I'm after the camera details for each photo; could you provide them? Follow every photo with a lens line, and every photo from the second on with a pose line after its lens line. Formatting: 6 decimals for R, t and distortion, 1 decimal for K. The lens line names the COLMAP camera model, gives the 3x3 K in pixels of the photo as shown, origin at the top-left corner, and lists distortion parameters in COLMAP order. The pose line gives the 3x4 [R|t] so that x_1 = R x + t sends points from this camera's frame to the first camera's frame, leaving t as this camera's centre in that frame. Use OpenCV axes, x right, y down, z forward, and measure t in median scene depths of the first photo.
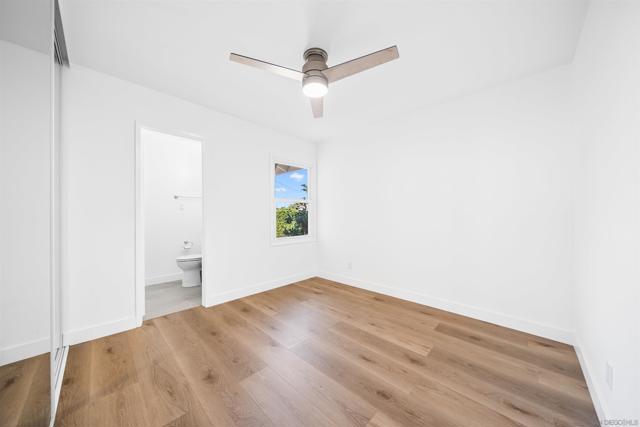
lens RADIAL K [[218.0, 0, 321.8], [0, 218.0, 215.3], [0, 0, 1]] dist [-0.004403, 0.000224]
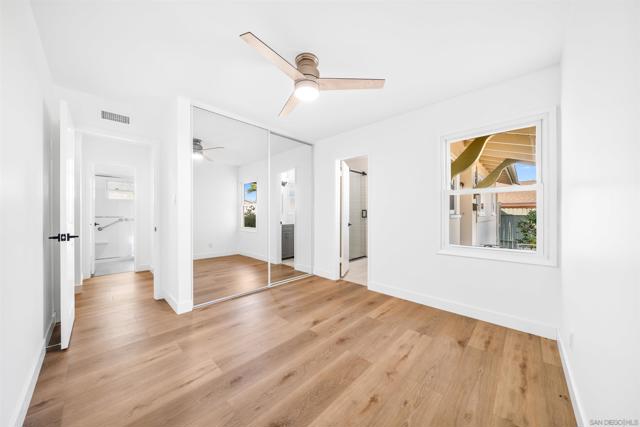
lens RADIAL K [[218.0, 0, 321.9], [0, 218.0, 213.5], [0, 0, 1]] dist [-0.004403, 0.000224]
pose [[0.004733, -0.002372, -0.999986, 0.731865], [-0.001845, 0.999995, -0.002381, -0.003449], [0.999987, 0.001856, 0.004728, 0.757839]]
